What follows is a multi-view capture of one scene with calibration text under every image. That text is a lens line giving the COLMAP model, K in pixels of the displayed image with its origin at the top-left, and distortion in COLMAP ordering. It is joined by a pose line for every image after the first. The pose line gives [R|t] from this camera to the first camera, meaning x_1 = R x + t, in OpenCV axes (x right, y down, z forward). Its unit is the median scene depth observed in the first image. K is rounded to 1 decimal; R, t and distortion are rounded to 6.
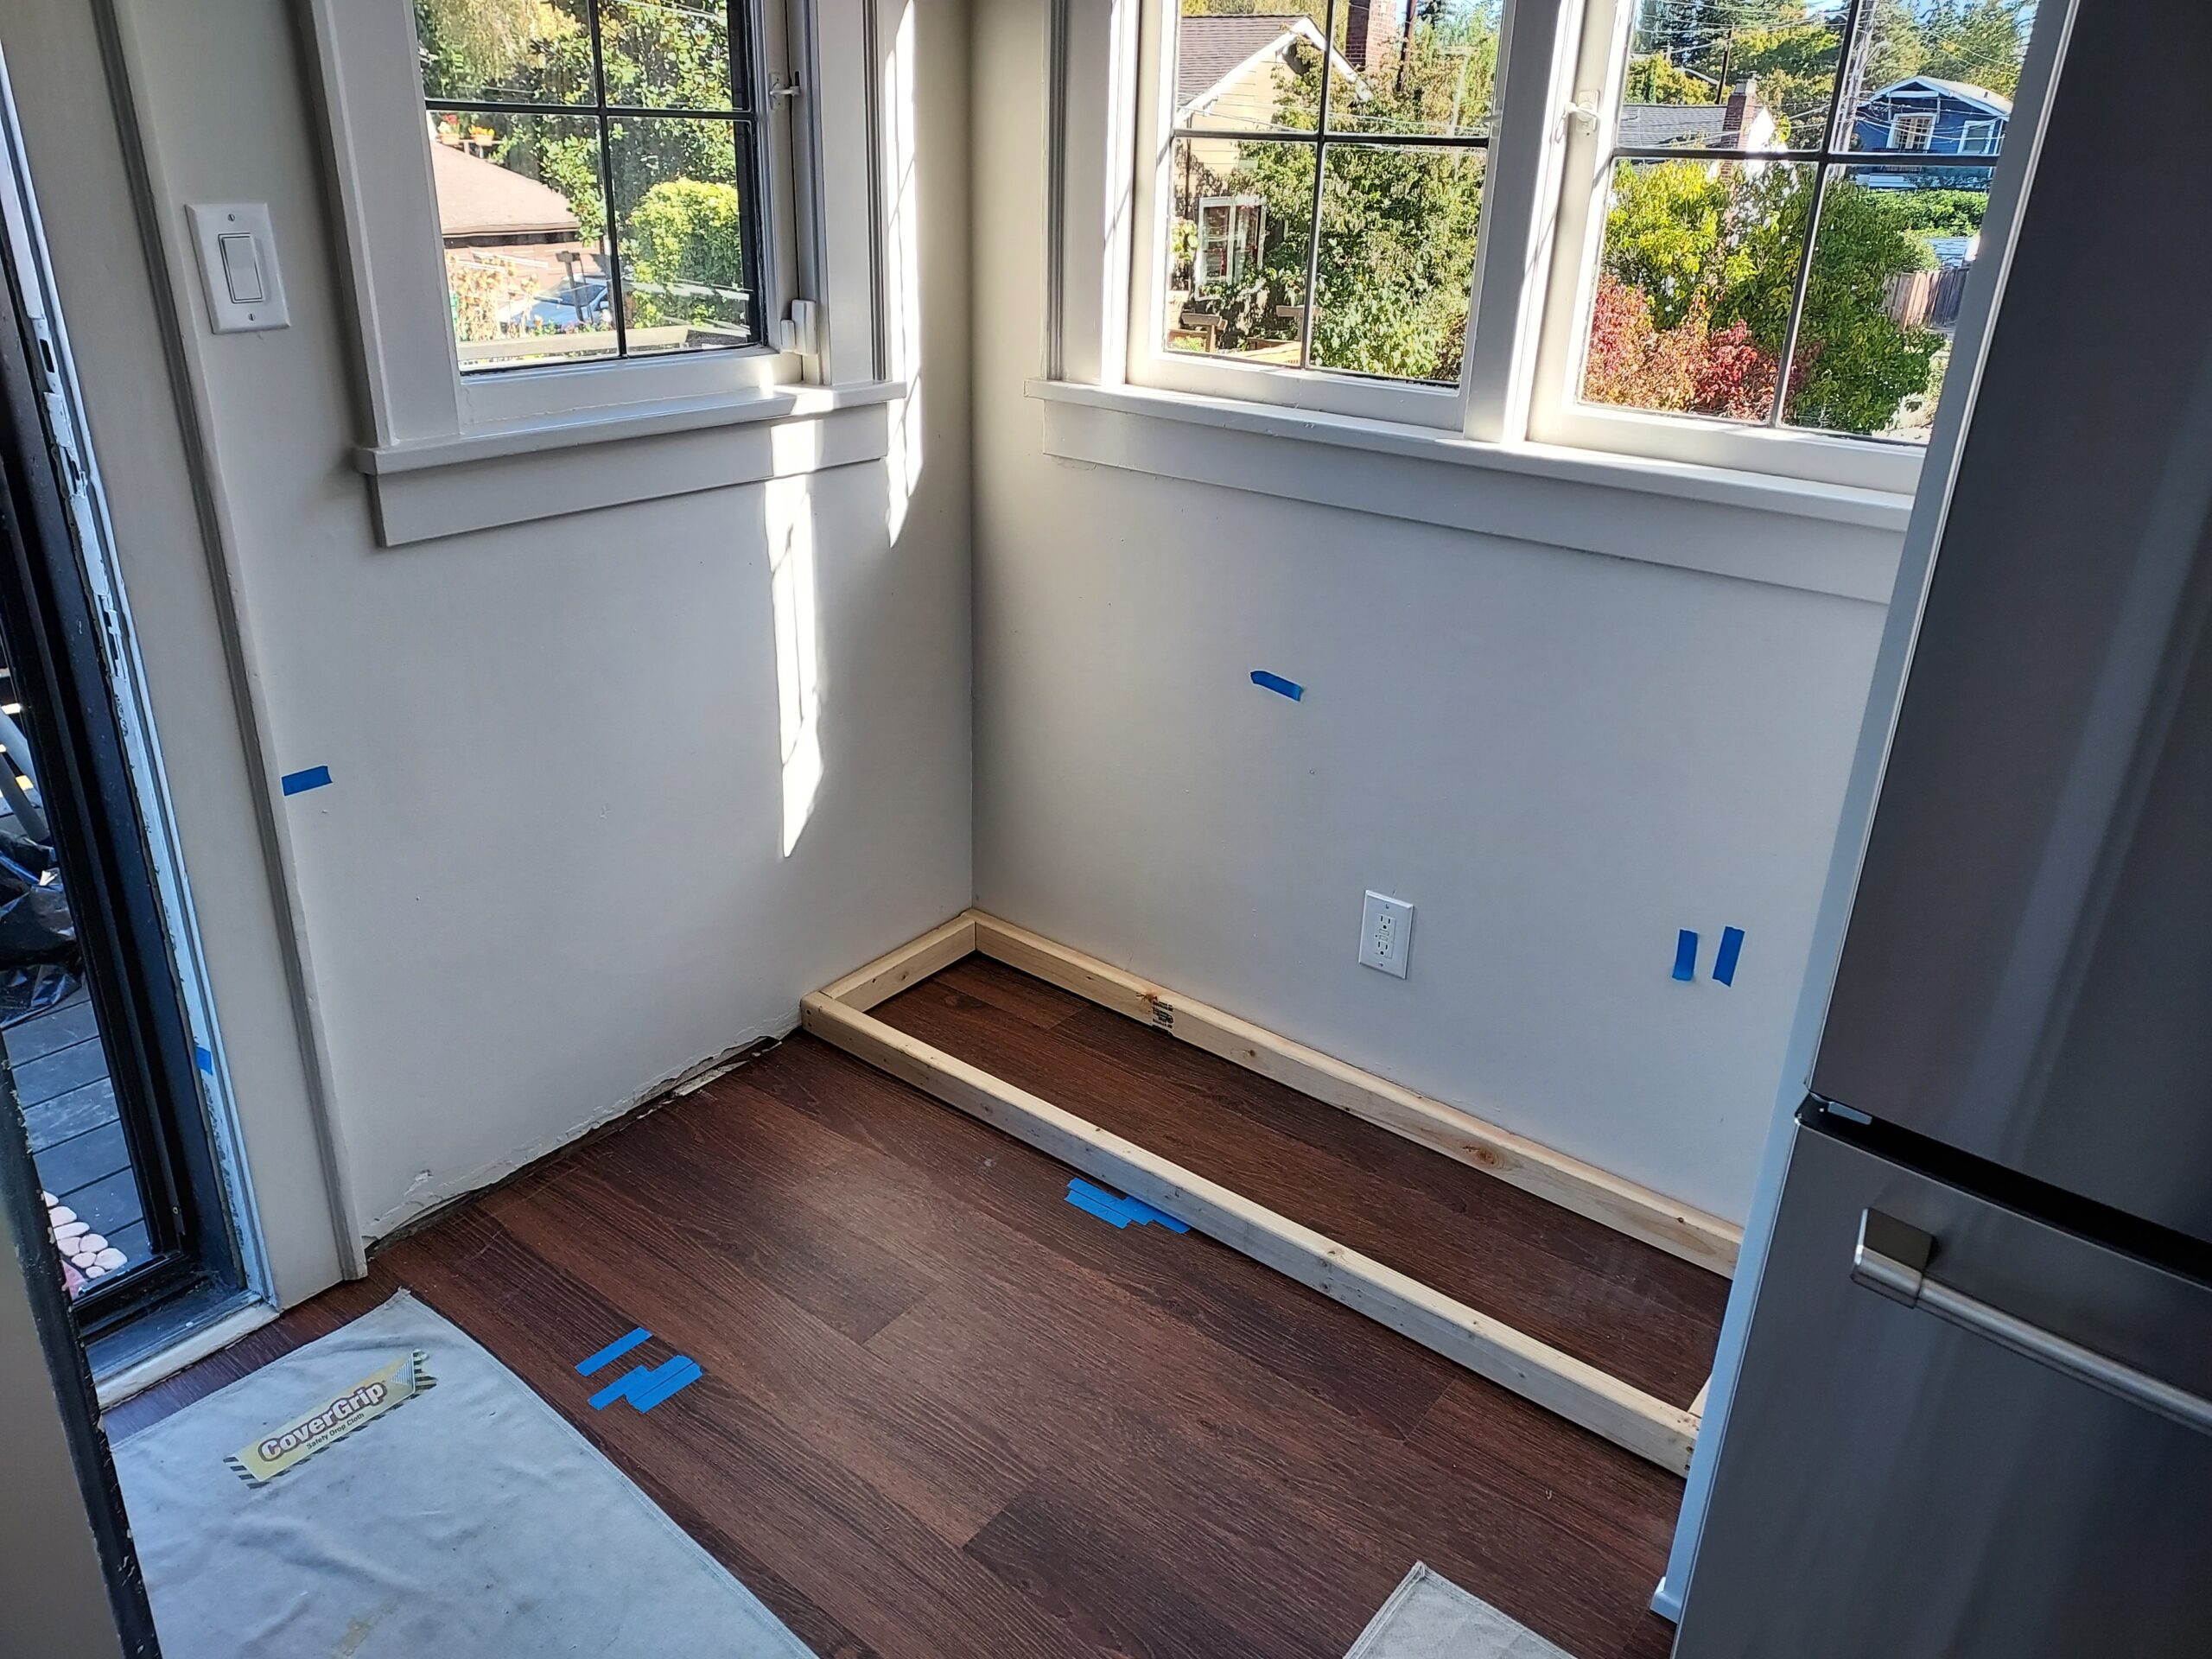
lens RADIAL K [[1629.9, 0, 1106.0], [0, 1629.9, 829.5], [0, 0, 1]] dist [0.000945, -0.002669]
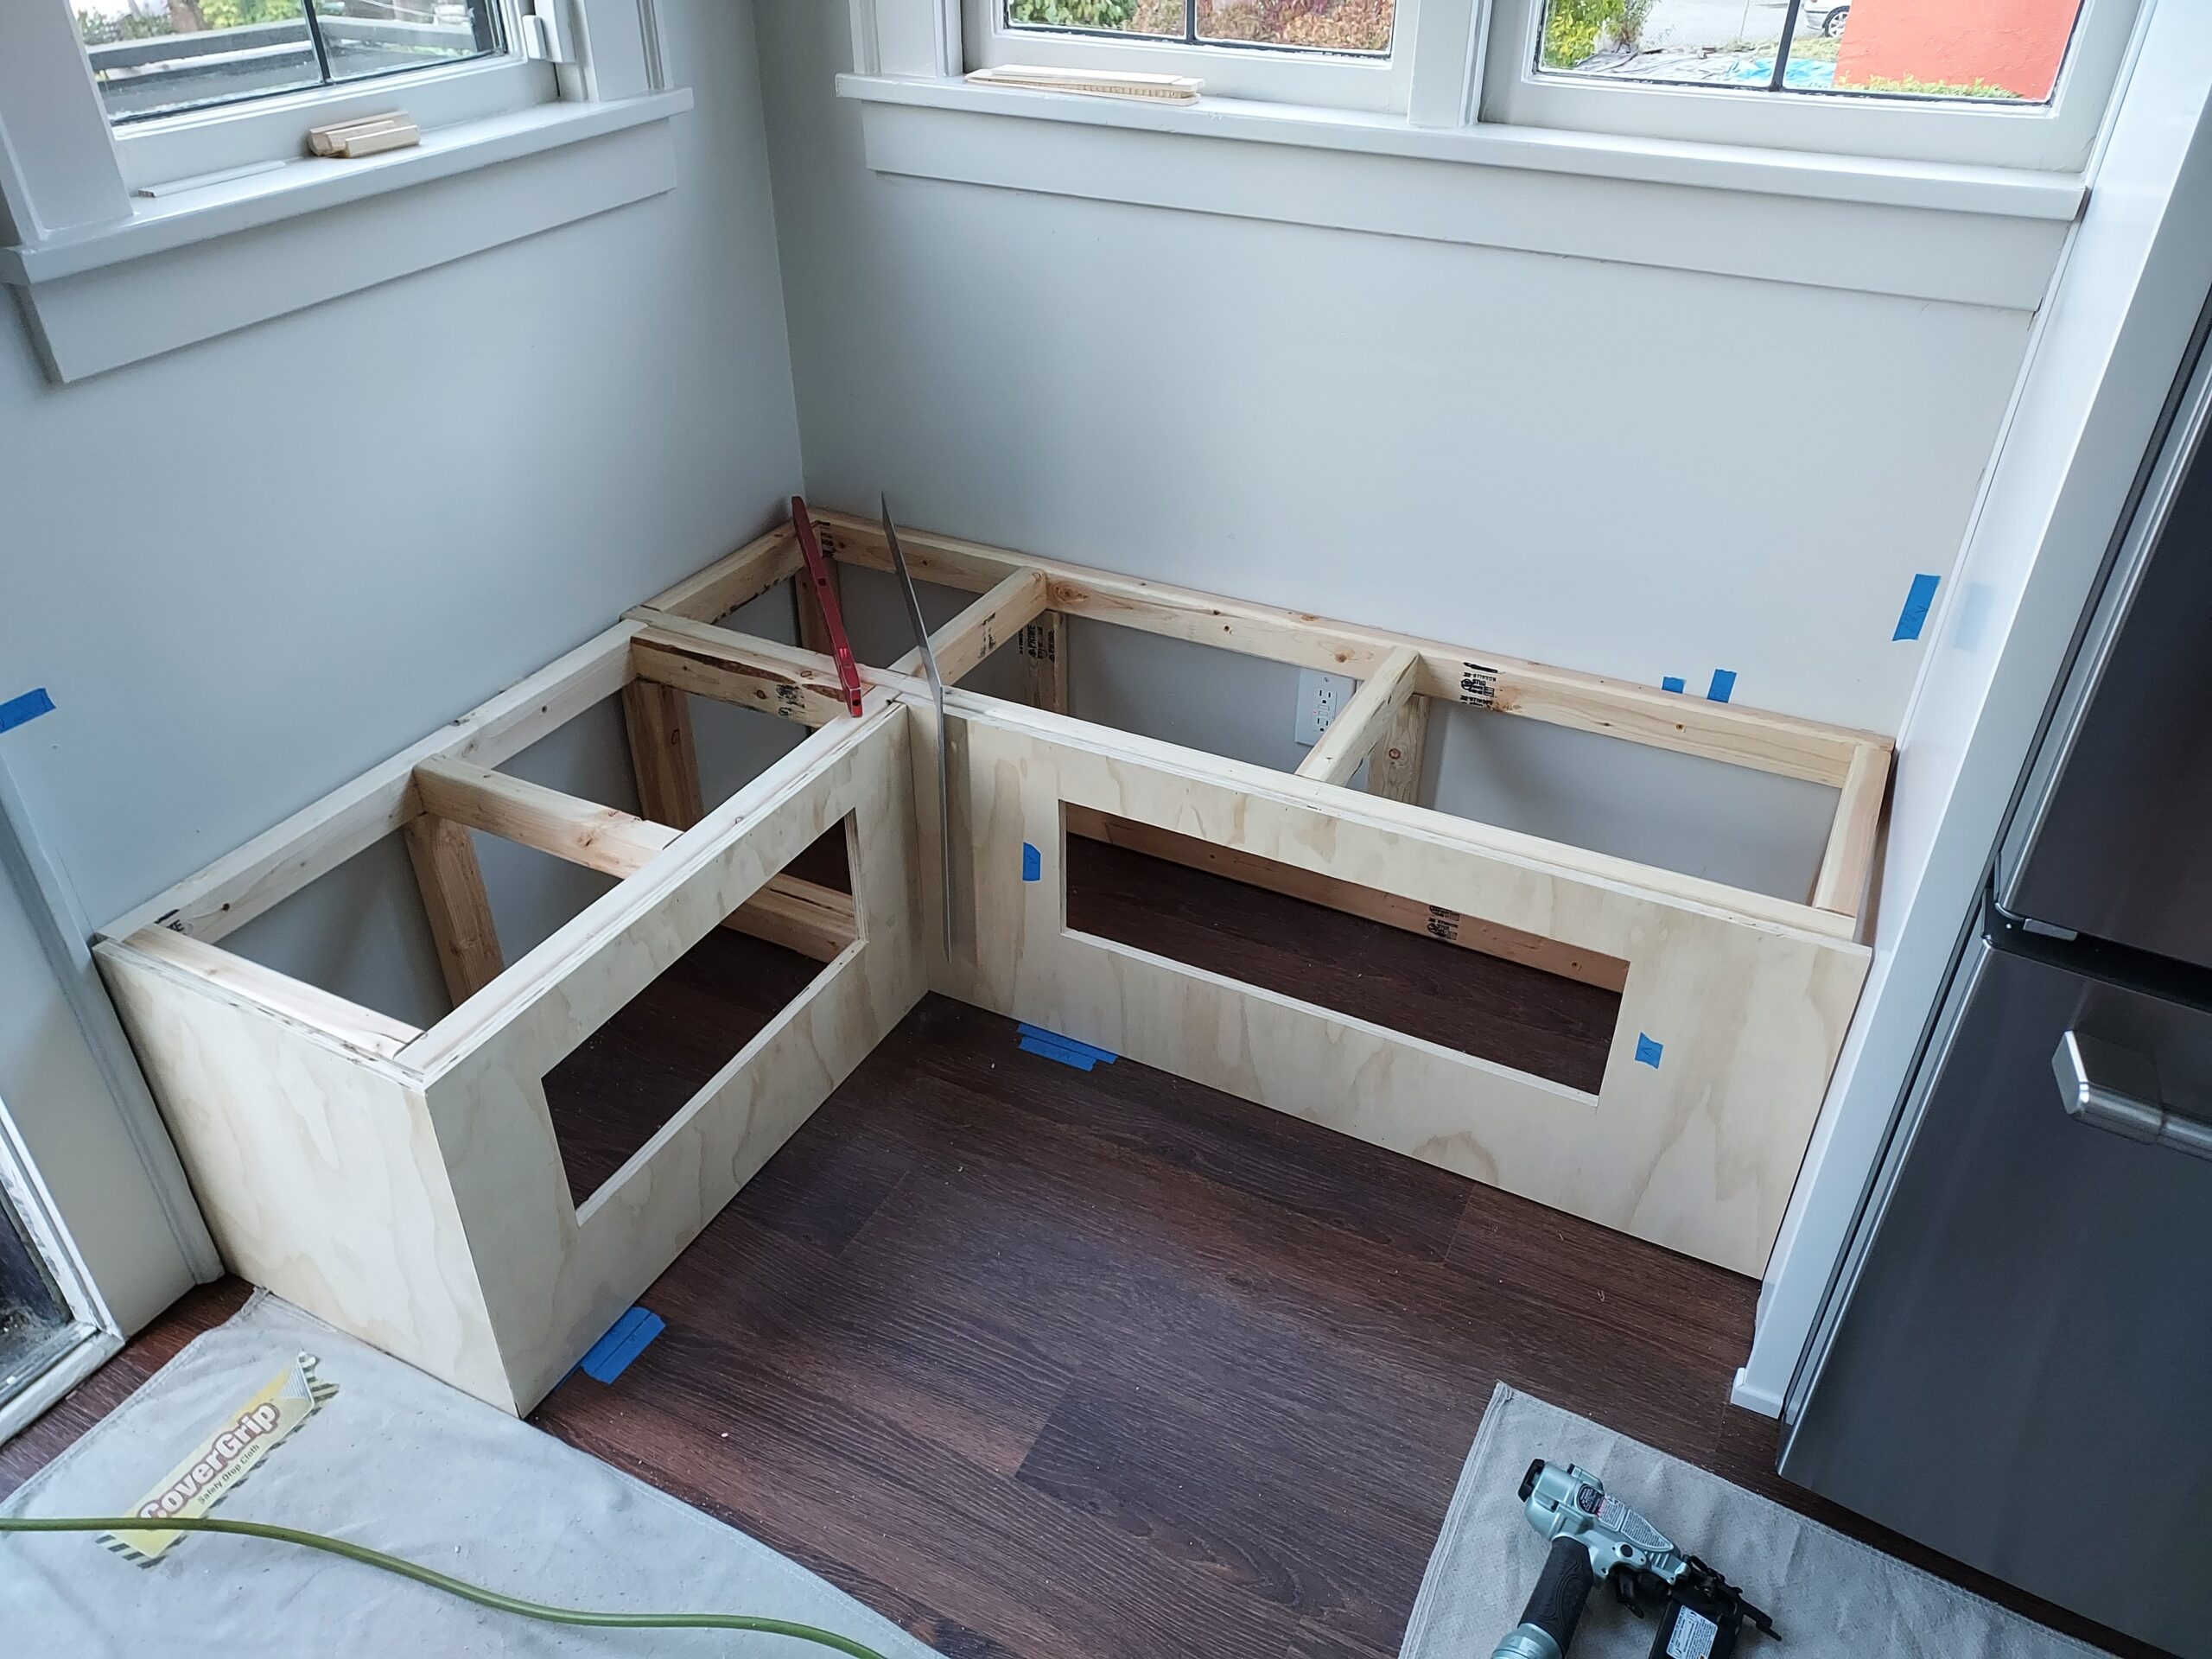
lens RADIAL K [[1637.6, 0, 1106.0], [0, 1637.6, 829.5], [0, 0, 1]] dist [0.053497, -0.045969]
pose [[0.979465, -0.133105, 0.151431, -0.121526], [0.103258, 0.976288, 0.190261, -0.071996], [-0.173165, -0.170718, 0.969984, 0.158365]]
